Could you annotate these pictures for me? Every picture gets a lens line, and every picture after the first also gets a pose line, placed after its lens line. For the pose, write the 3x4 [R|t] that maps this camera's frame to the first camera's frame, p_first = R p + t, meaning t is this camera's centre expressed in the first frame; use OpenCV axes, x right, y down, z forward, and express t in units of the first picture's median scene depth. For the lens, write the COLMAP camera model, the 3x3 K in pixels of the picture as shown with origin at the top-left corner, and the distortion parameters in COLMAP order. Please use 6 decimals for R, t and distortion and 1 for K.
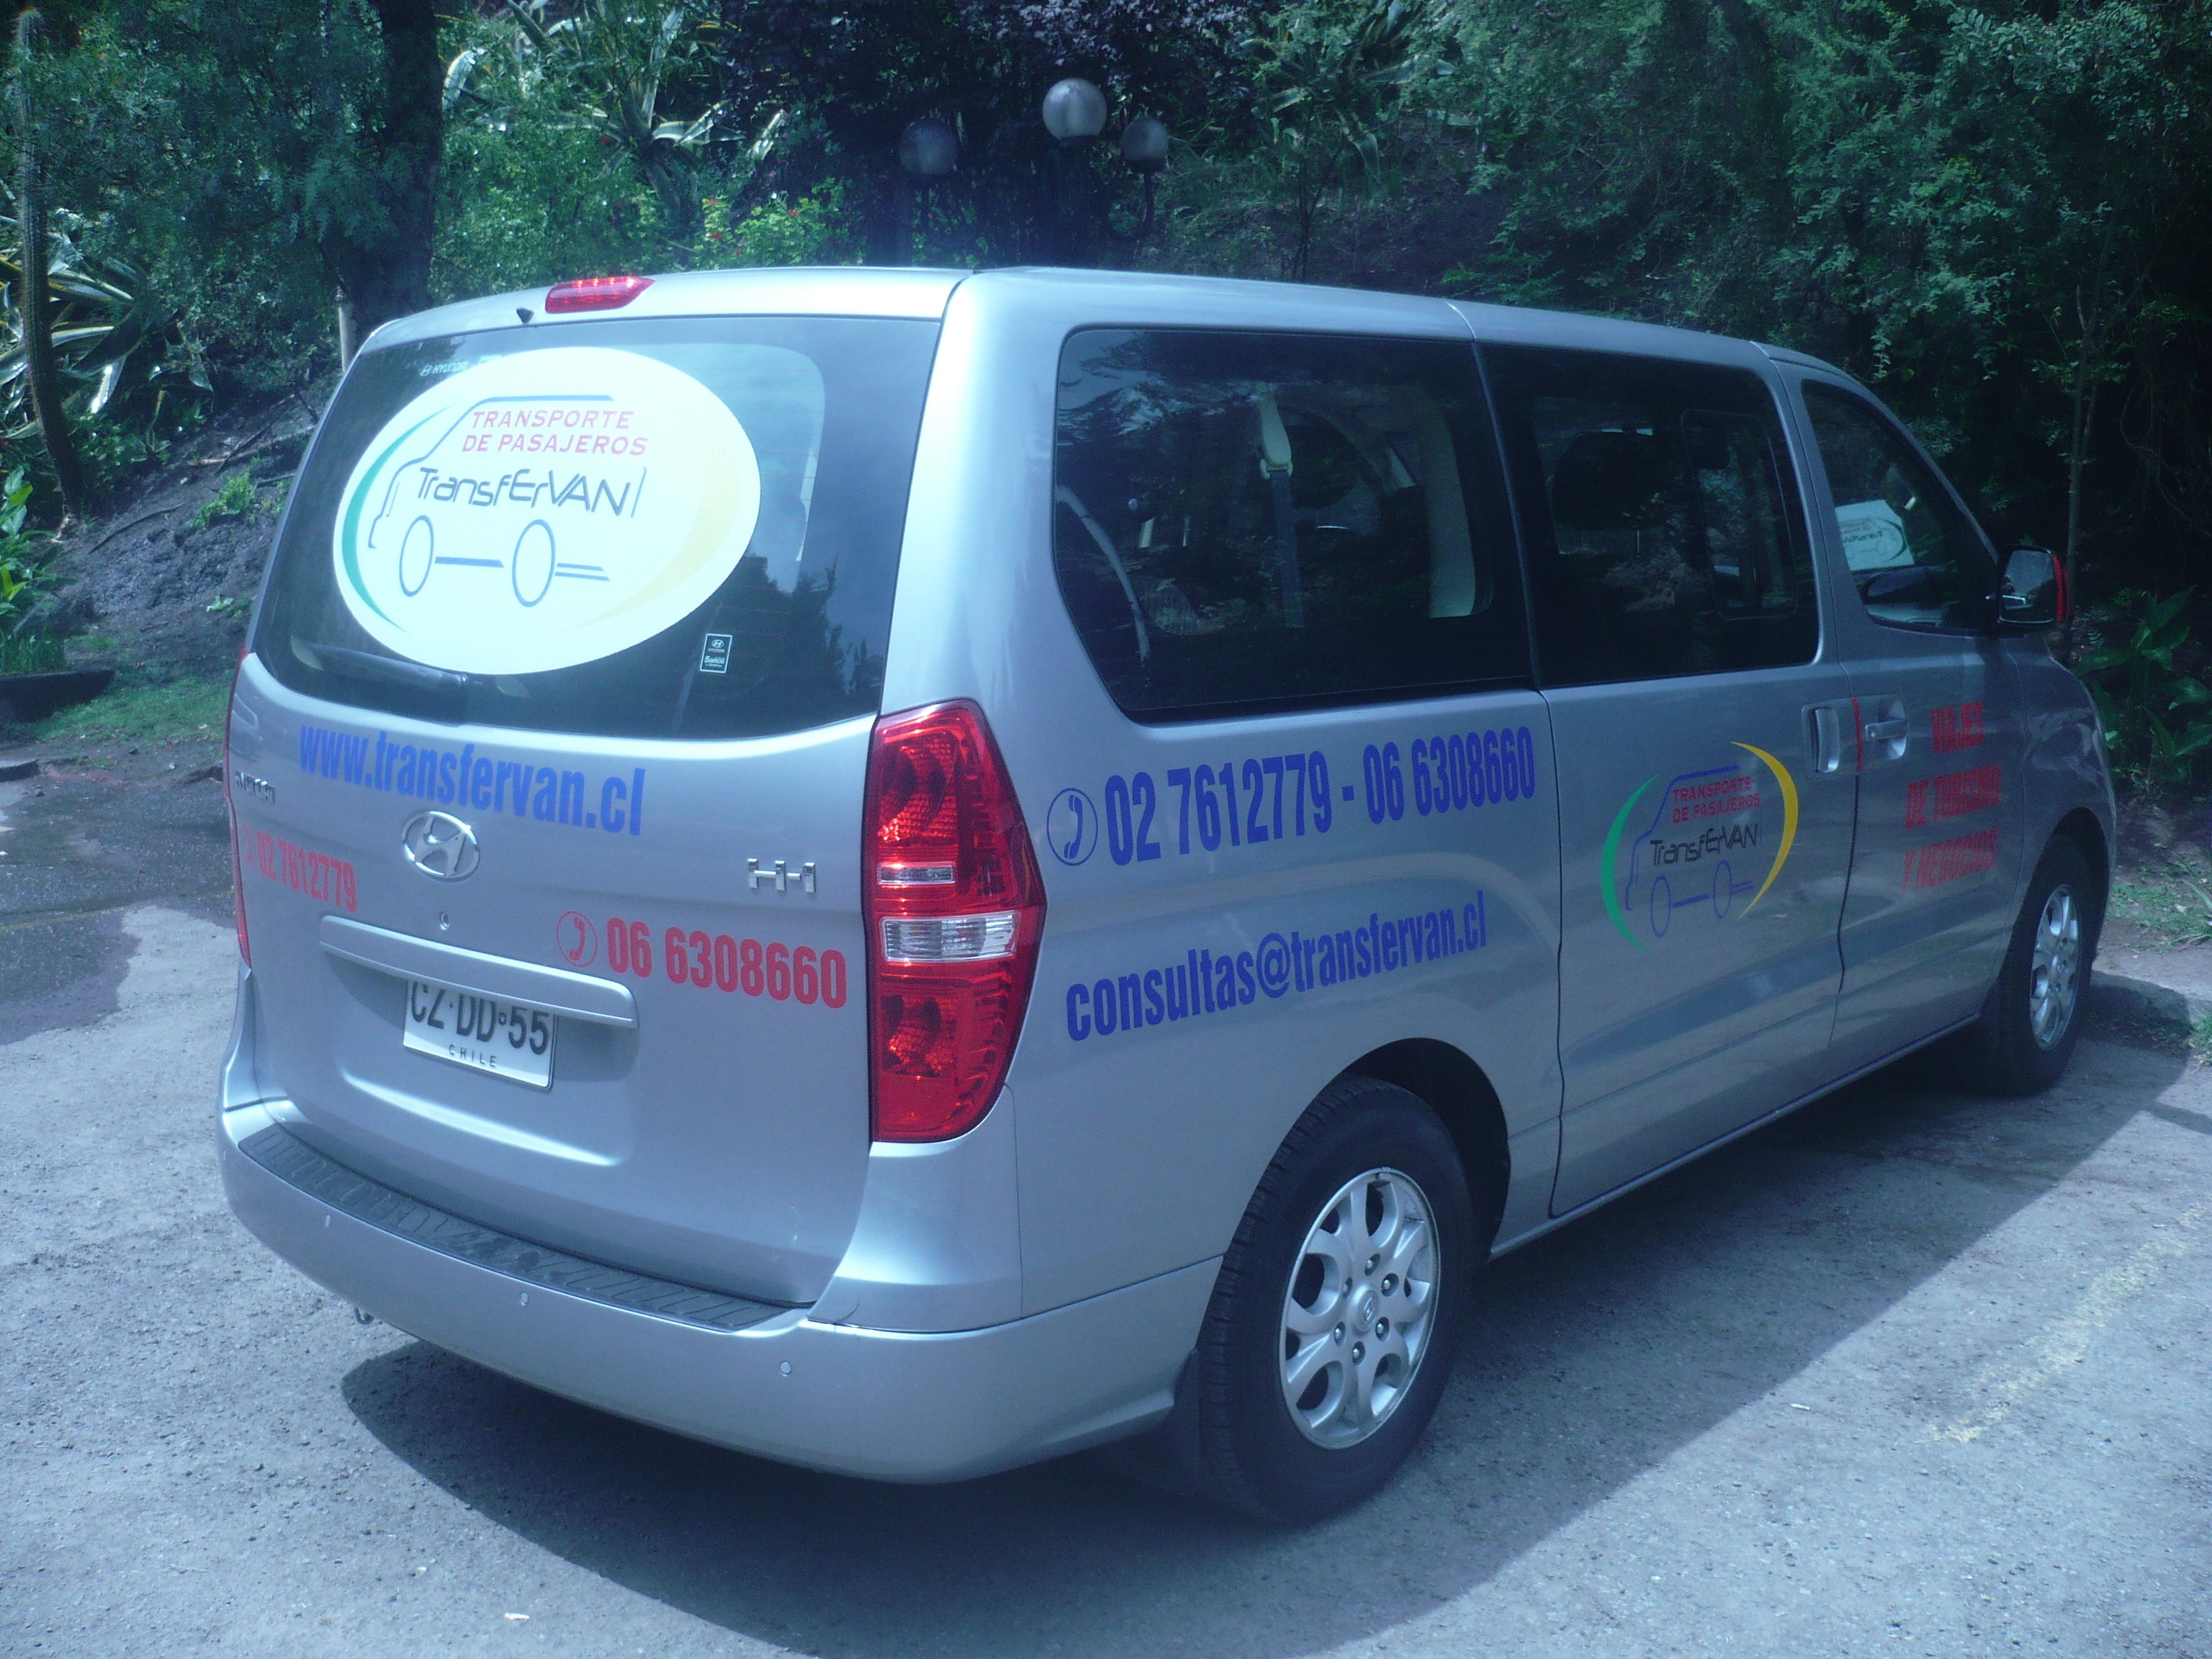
lens RADIAL K [[2256.7, 0, 1106.0], [0, 2256.7, 829.5], [0, 0, 1]] dist [-0.076420, 0.004067]
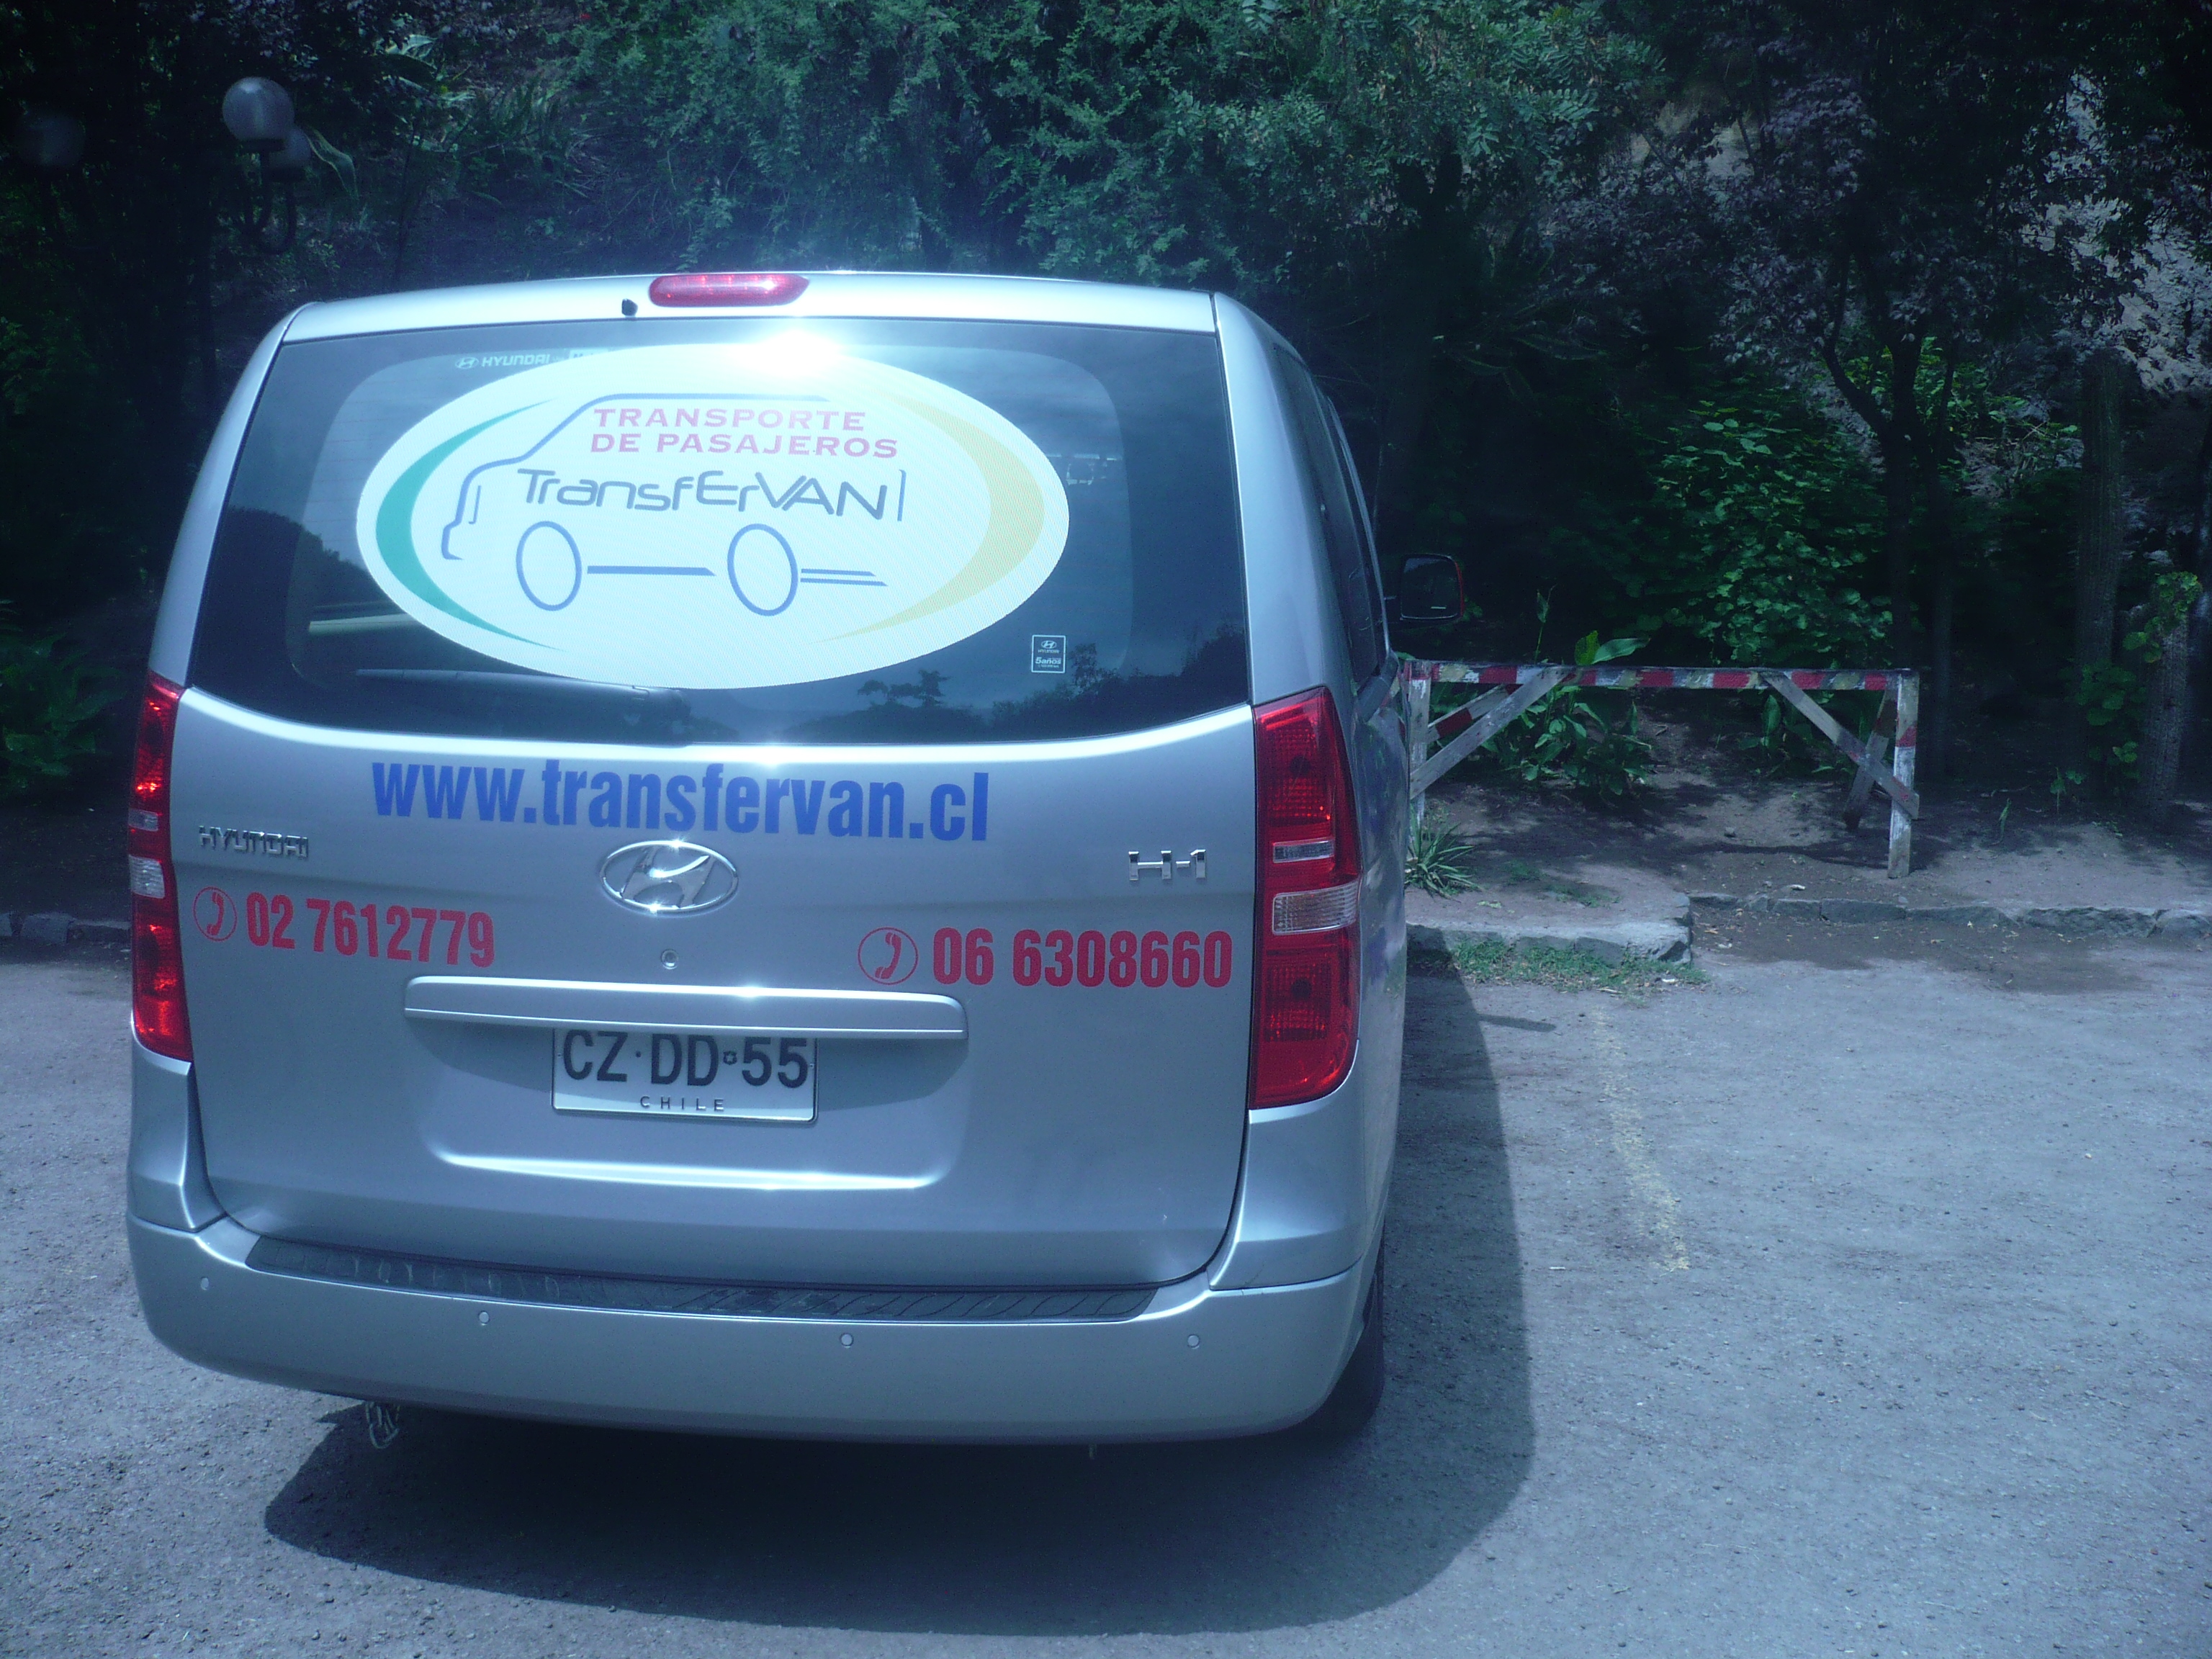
lens RADIAL K [[2256.7, 0, 1106.0], [0, 2256.7, 829.5], [0, 0, 1]] dist [-0.076420, 0.004067]
pose [[0.849175, -0.072104, 0.523166, -0.641394], [0.079699, 0.996787, 0.008015, -0.005548], [-0.522063, 0.034889, 0.852193, 0.119498]]
